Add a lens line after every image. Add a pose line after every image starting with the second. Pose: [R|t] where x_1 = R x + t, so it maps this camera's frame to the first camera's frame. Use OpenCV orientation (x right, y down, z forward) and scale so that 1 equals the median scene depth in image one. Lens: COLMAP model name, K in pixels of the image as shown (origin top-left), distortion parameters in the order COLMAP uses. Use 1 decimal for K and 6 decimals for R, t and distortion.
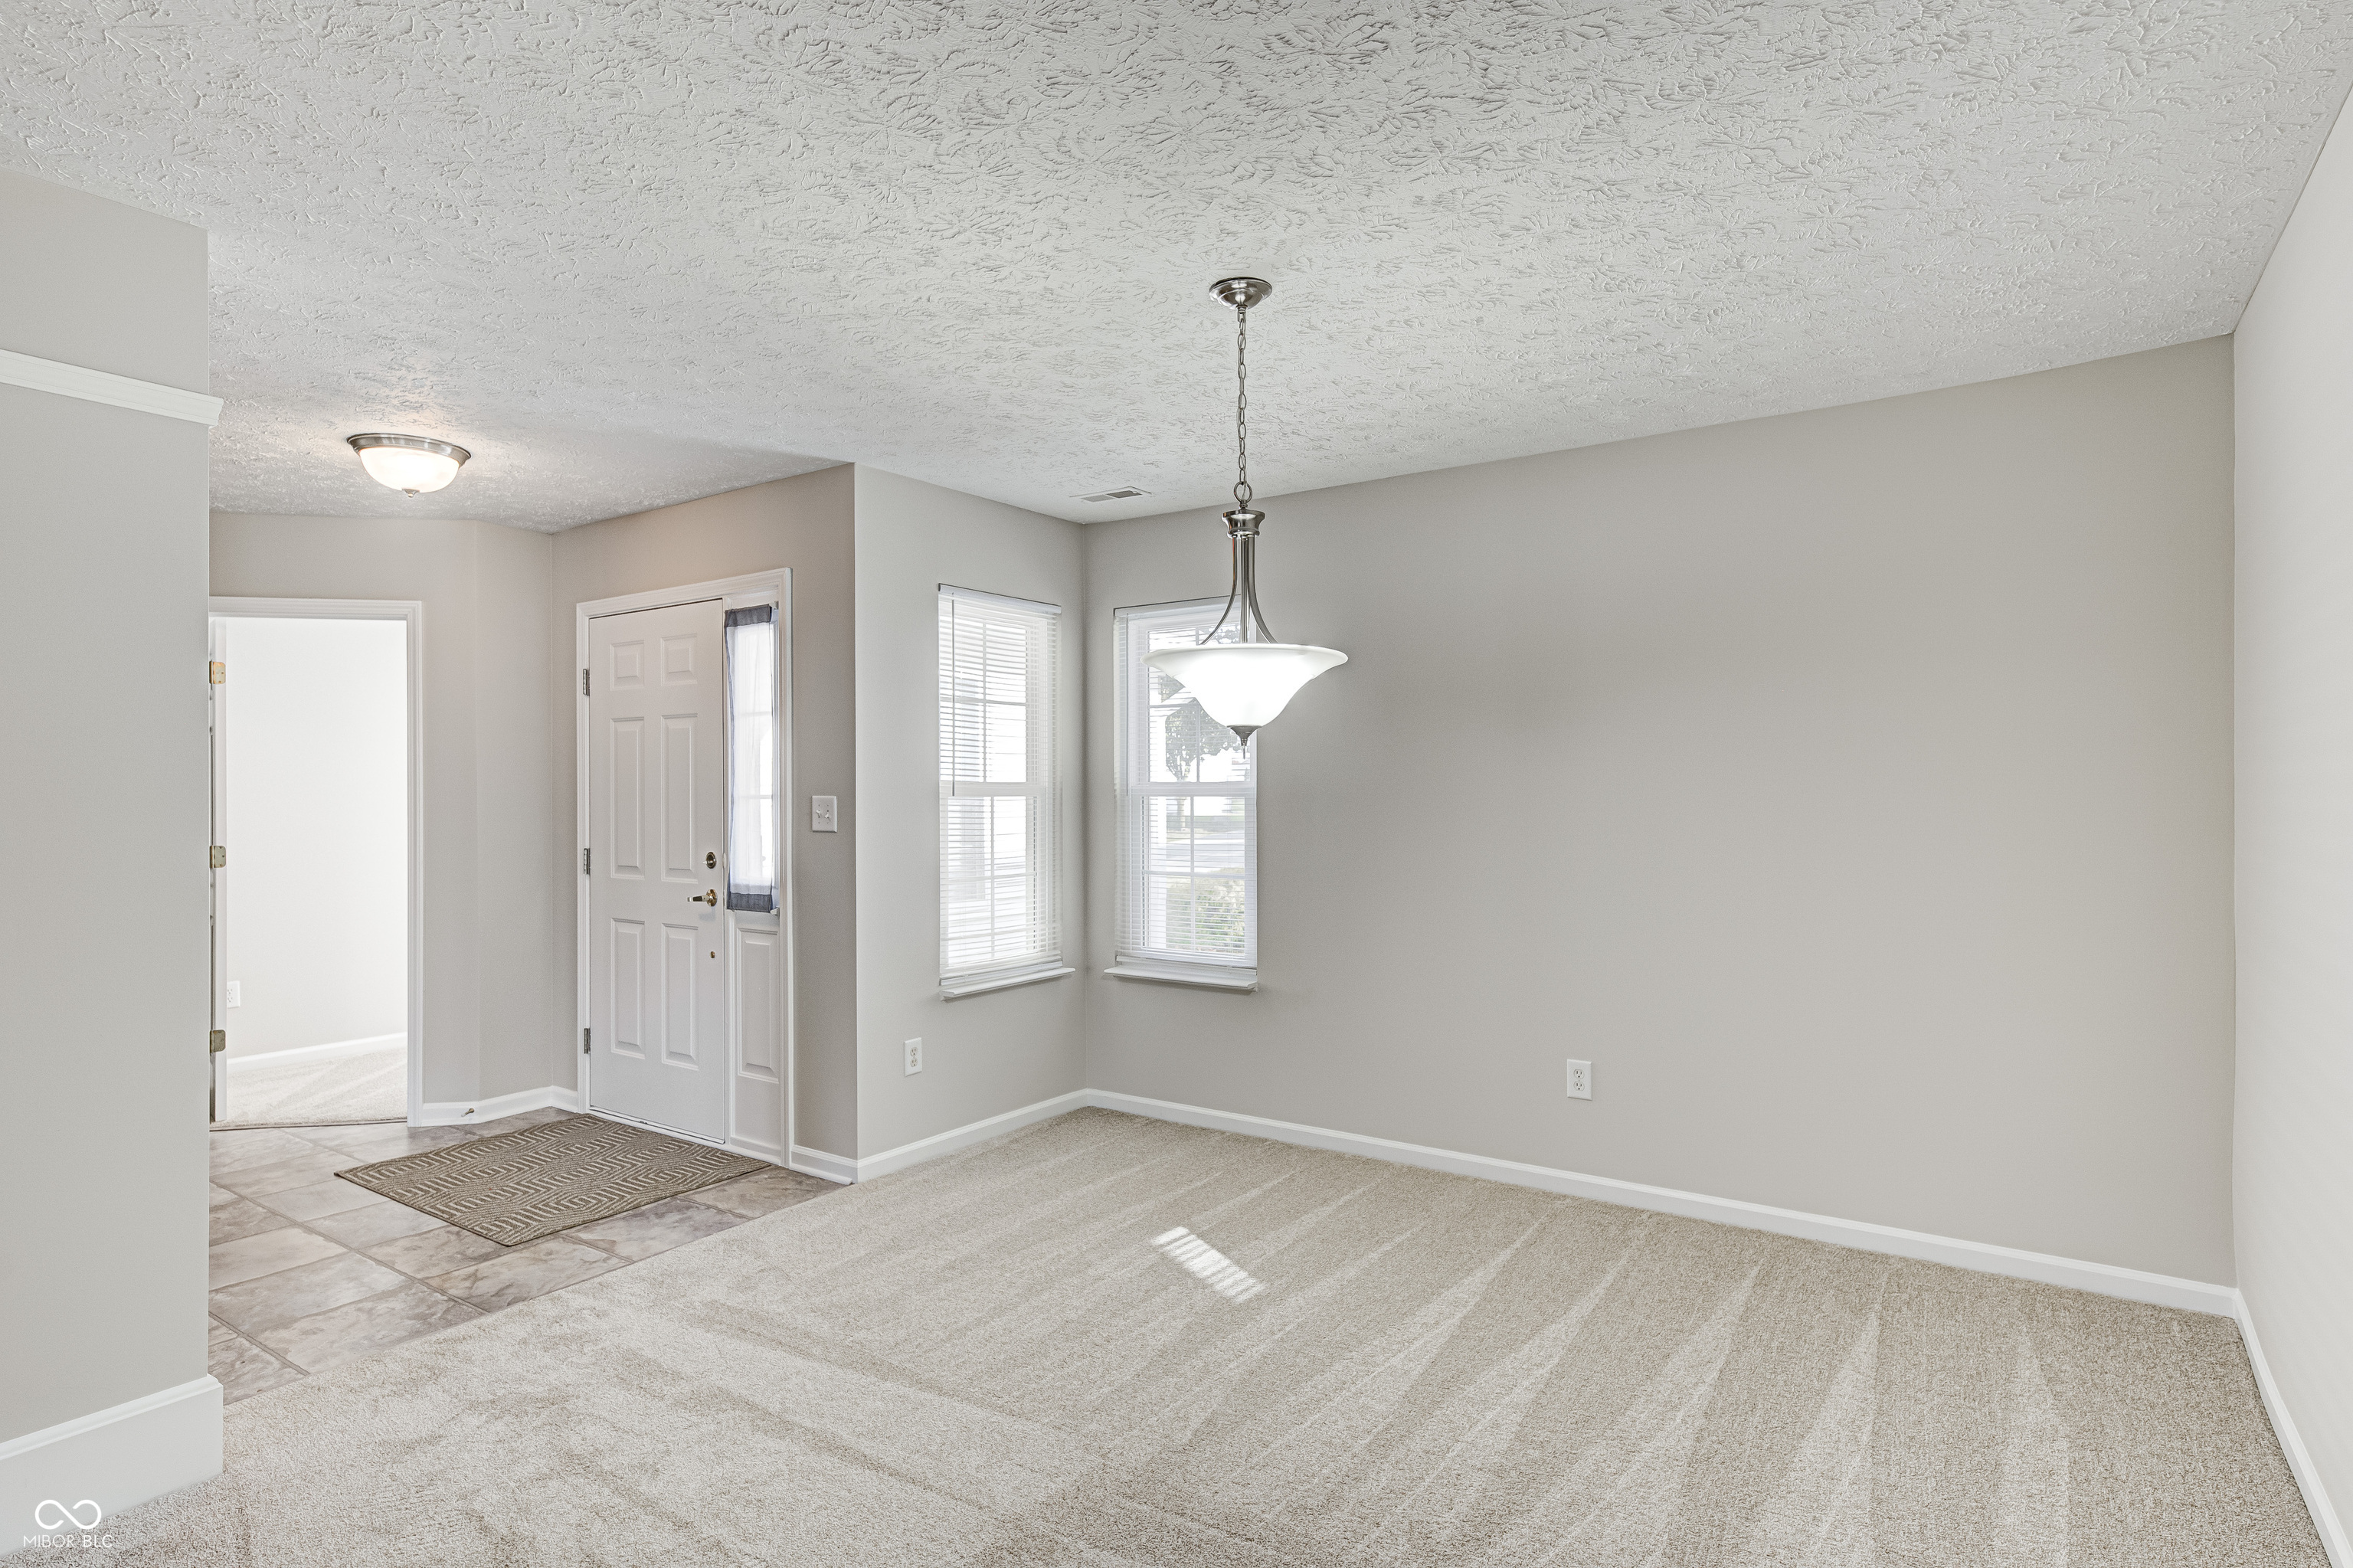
lens RADIAL K [[1262.3, 0, 1171.4], [0, 1262.3, 788.1], [0, 0, 1]] dist [0.013670, 0.001807]
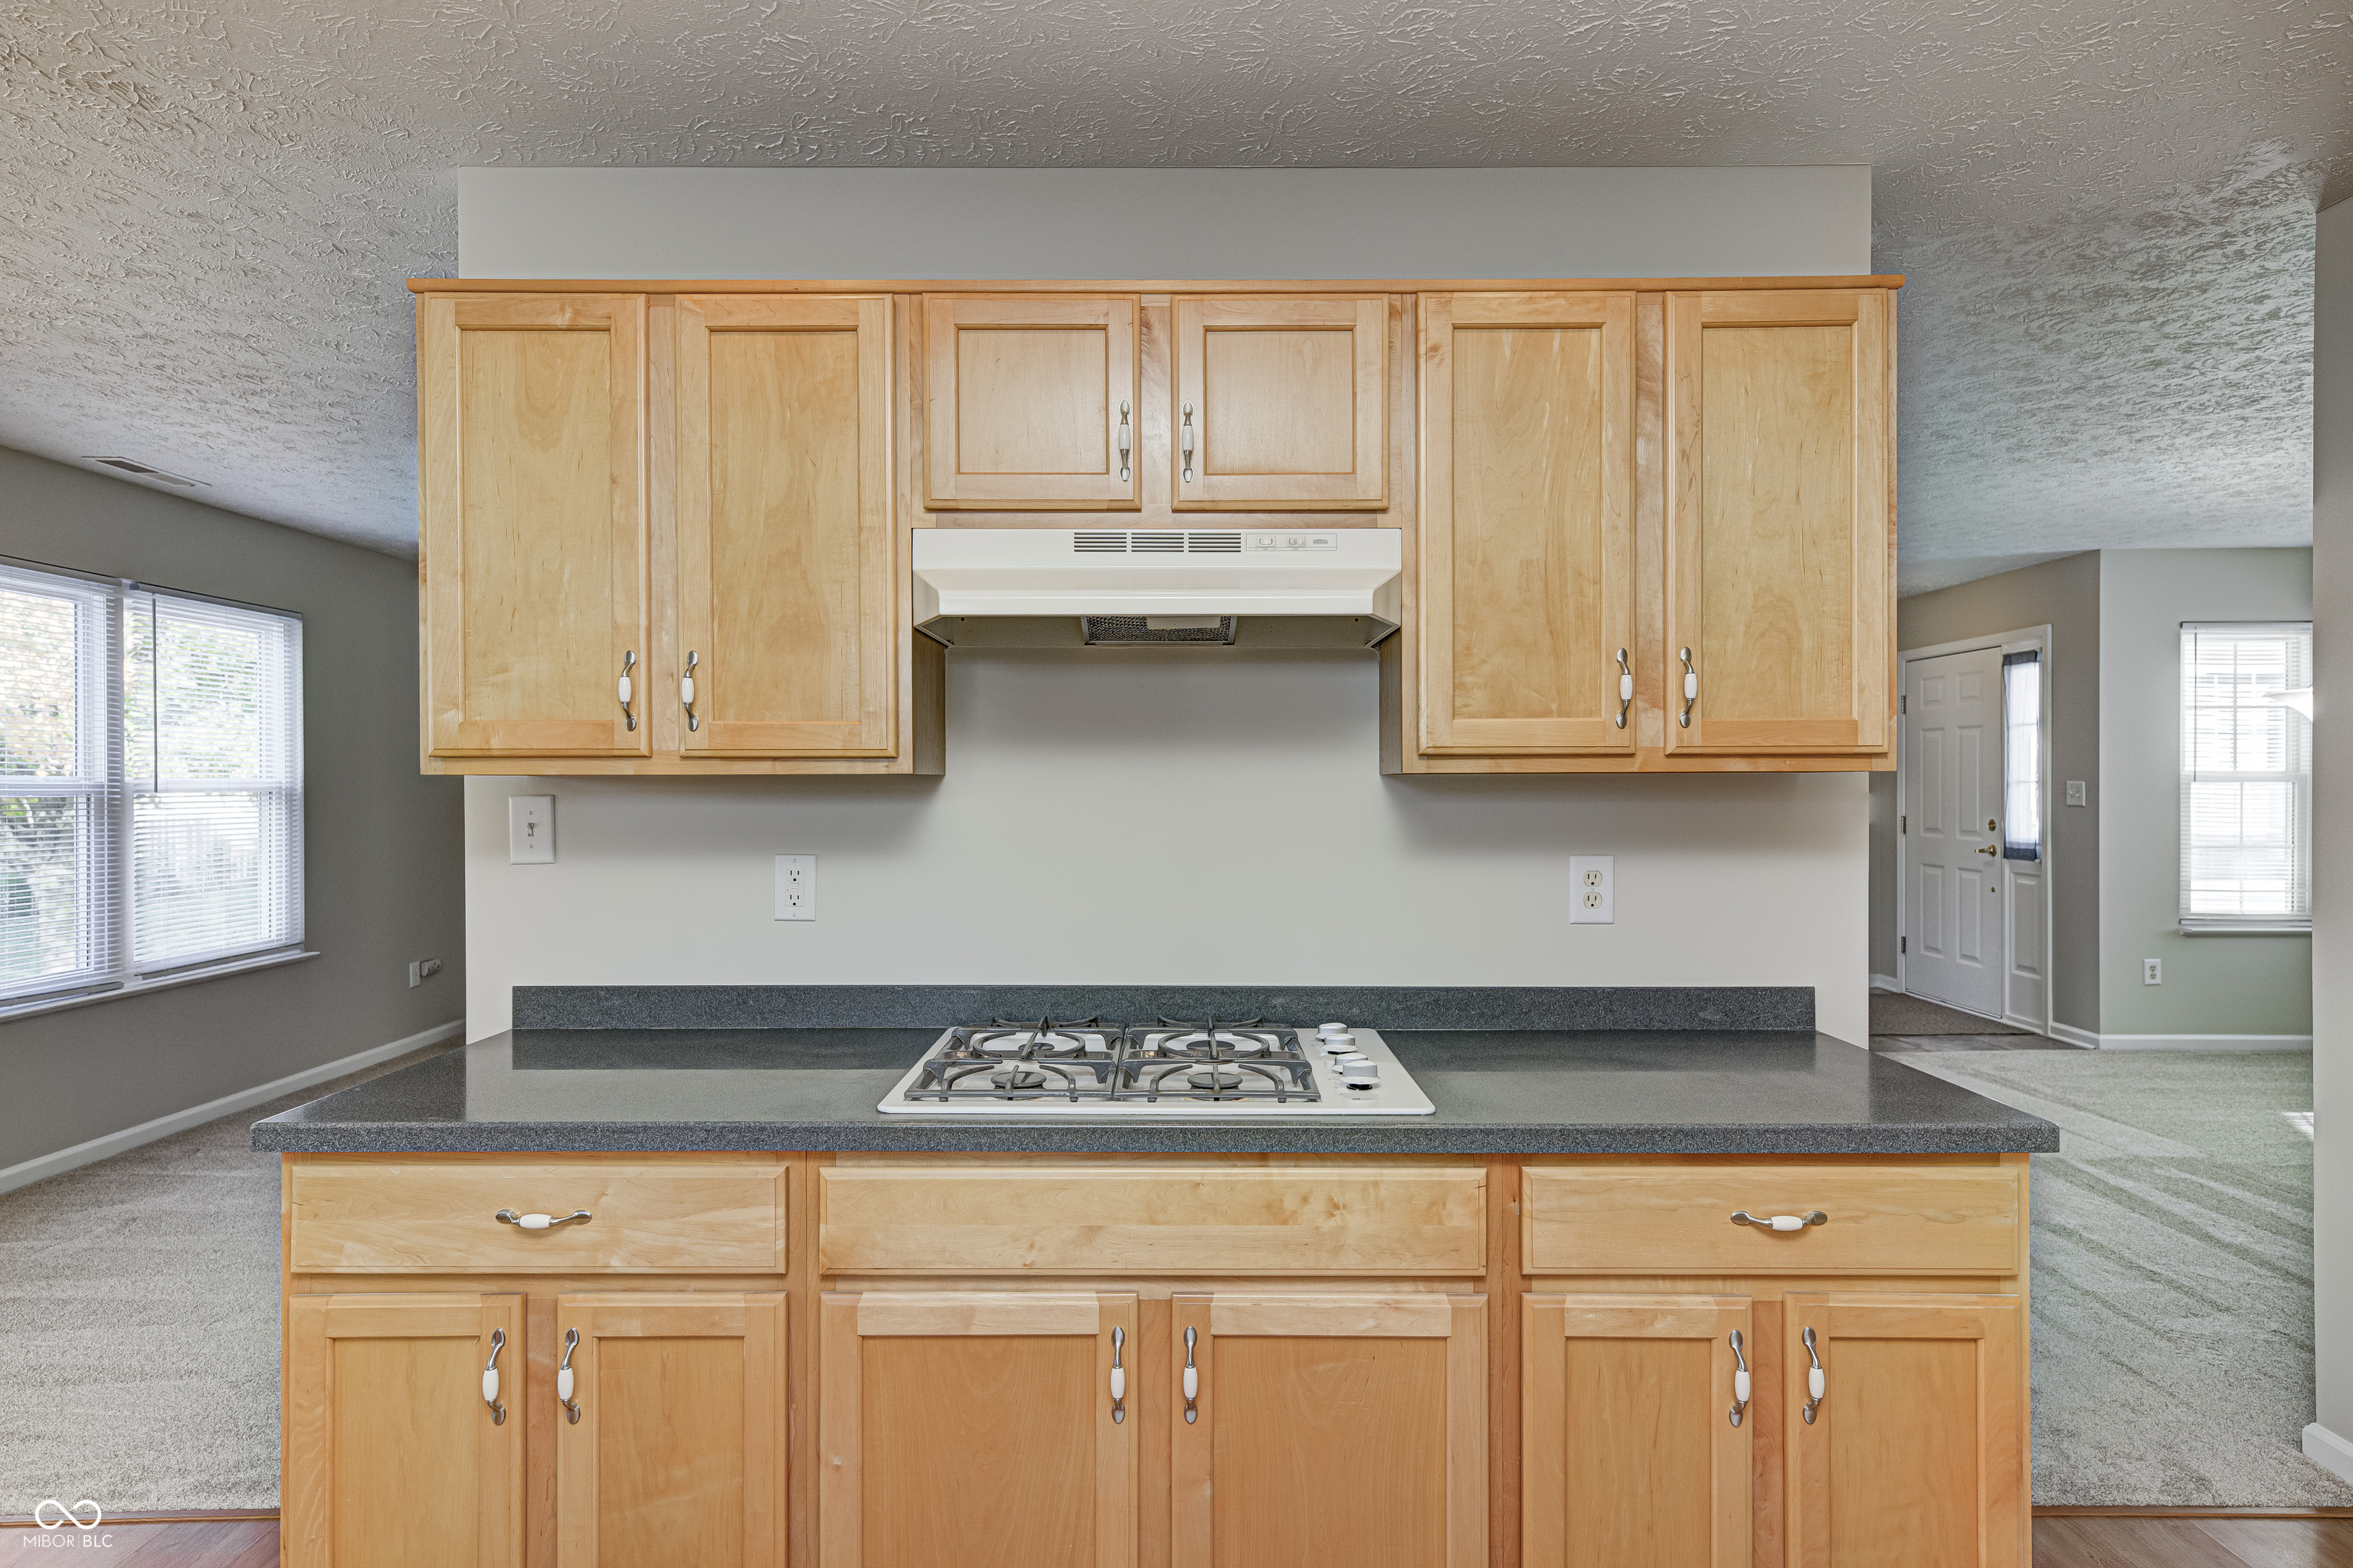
lens RADIAL K [[1262.3, 0, 1176.8], [0, 1262.3, 774.4], [0, 0, 1]] dist [0.013670, 0.001807]
pose [[0.573891, 0.002853, -0.818926, 0.318687], [-0.007844, 0.999967, -0.002013, 0.009338], [0.818894, 0.007579, 0.573895, -0.659696]]
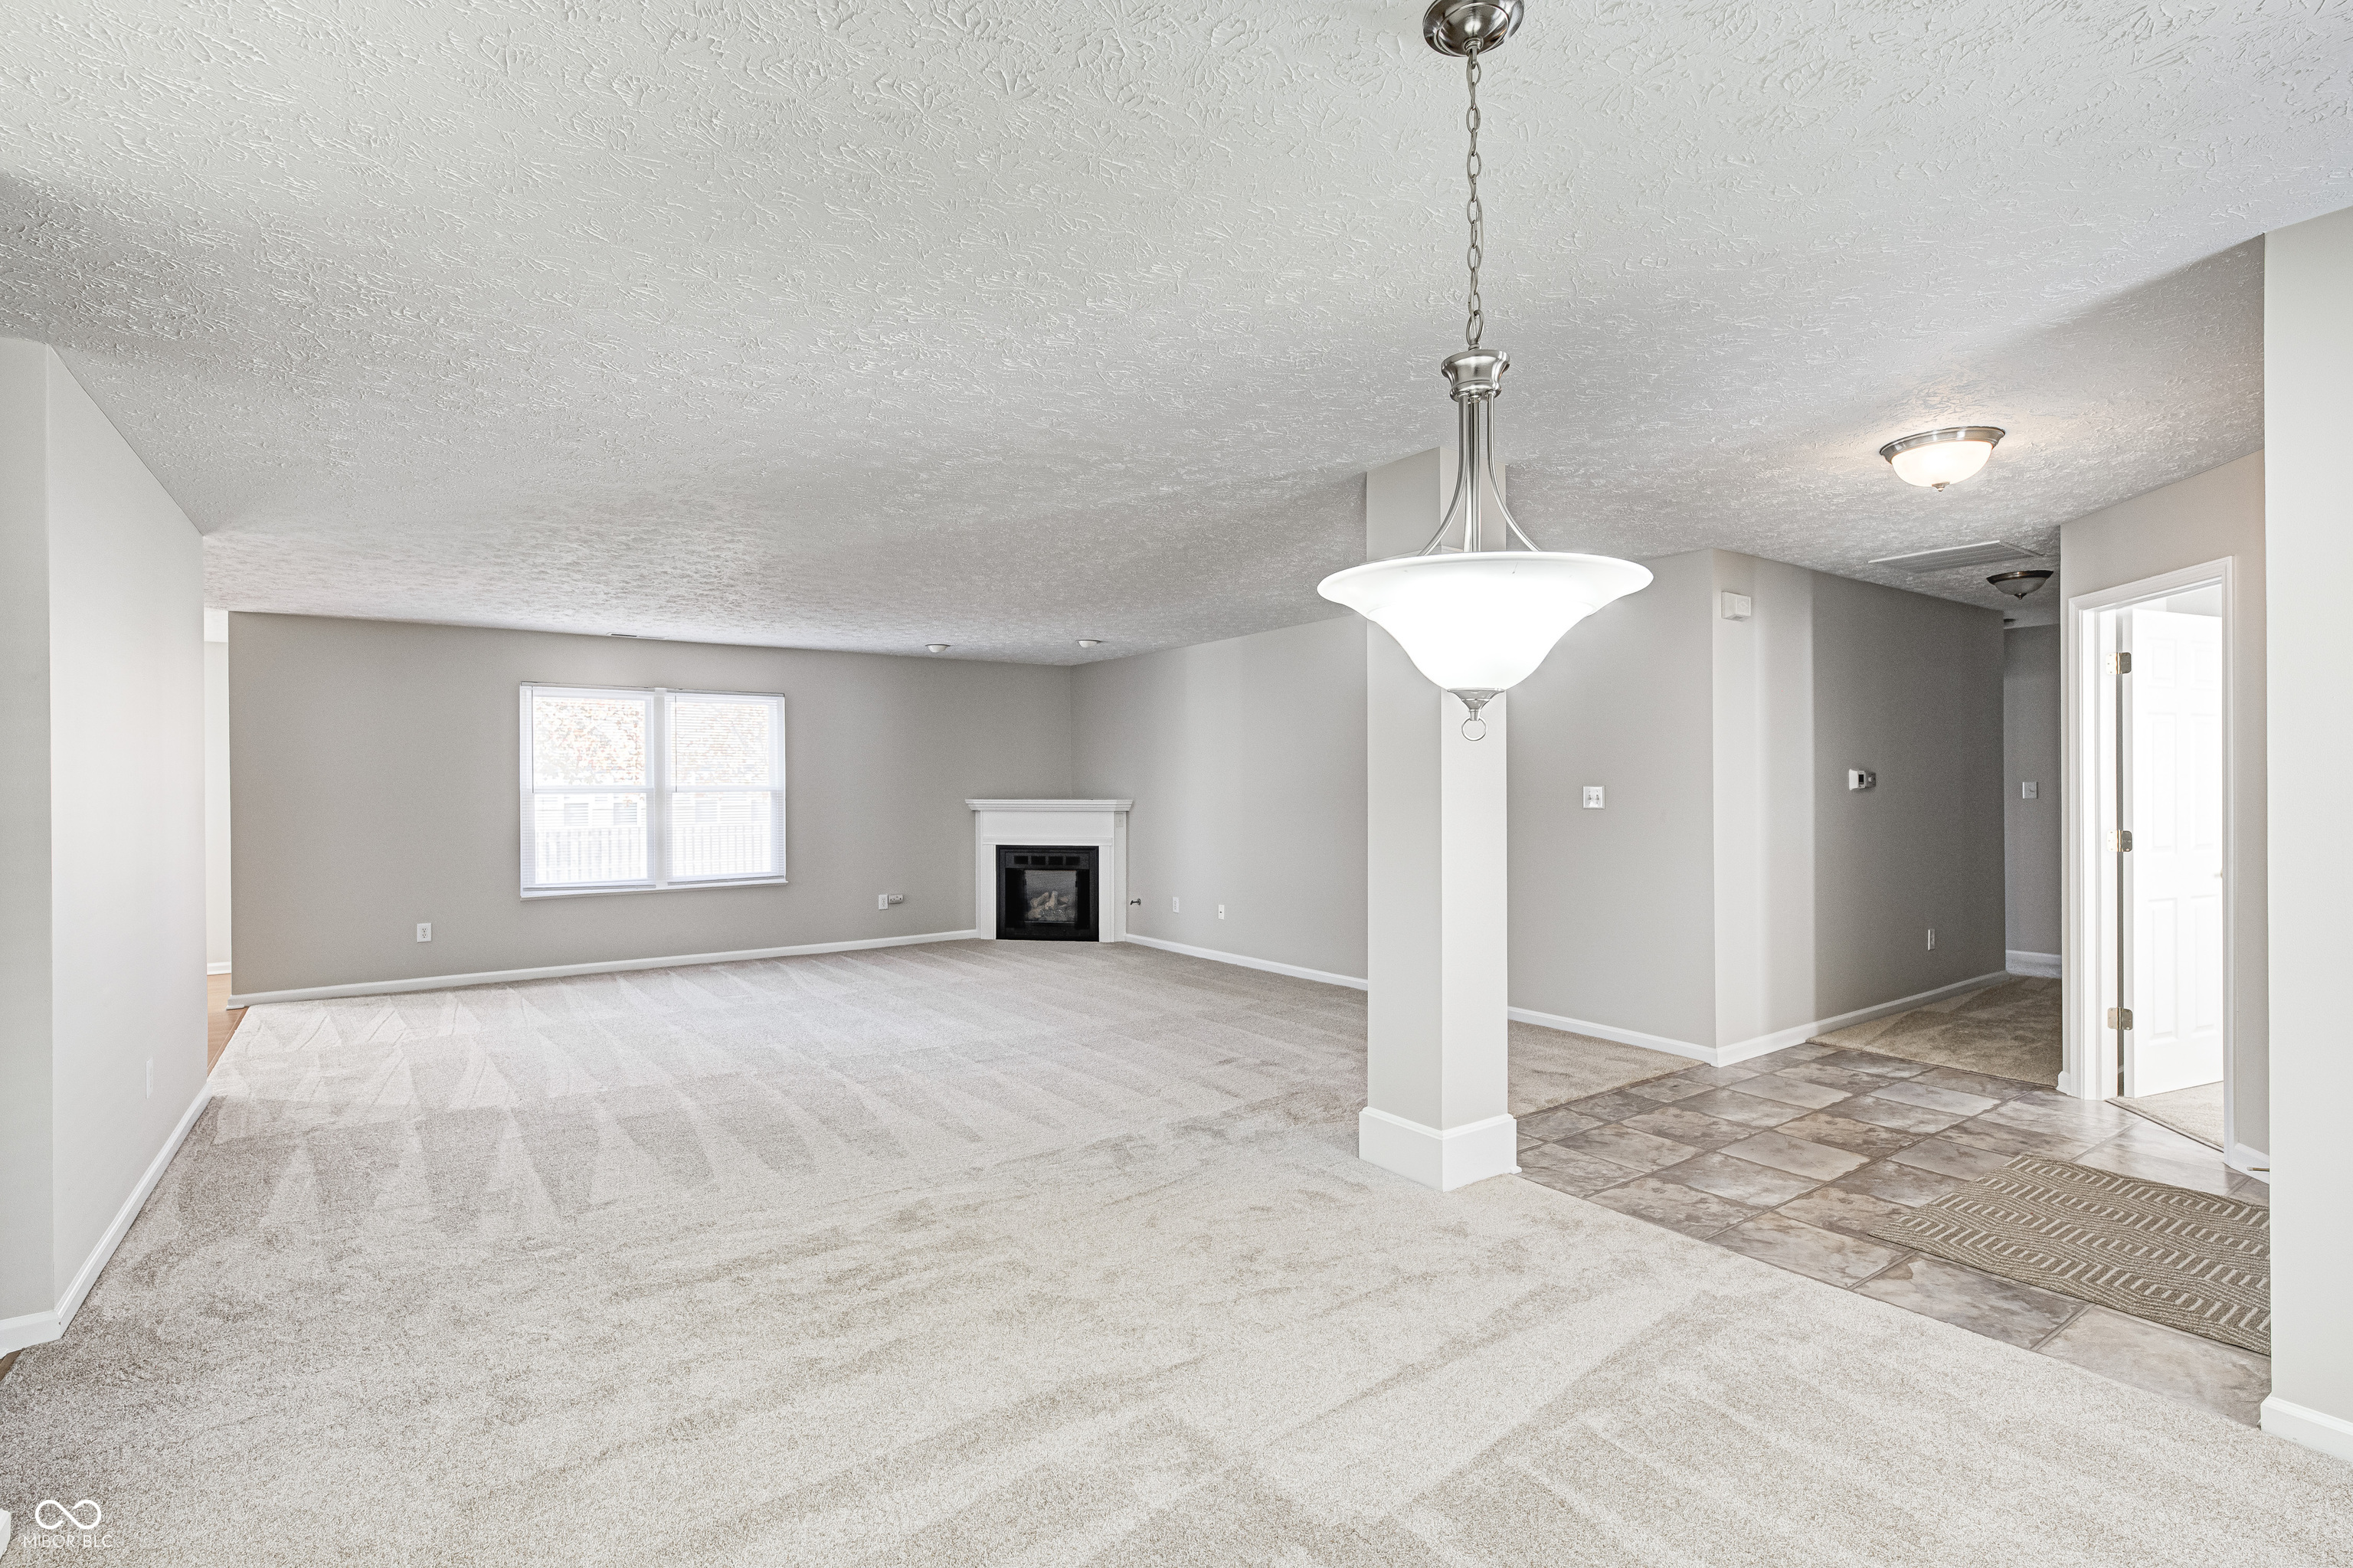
lens RADIAL K [[1098.8, 0, 1162.6], [0, 1098.8, 781.1], [0, 0, 1]] dist [-0.000860, 0.000683]
pose [[-0.334191, 0.009194, -0.942461, 0.416846], [0.001160, 0.999956, 0.009344, -0.004776], [0.942505, 0.002030, -0.334187, 0.667253]]
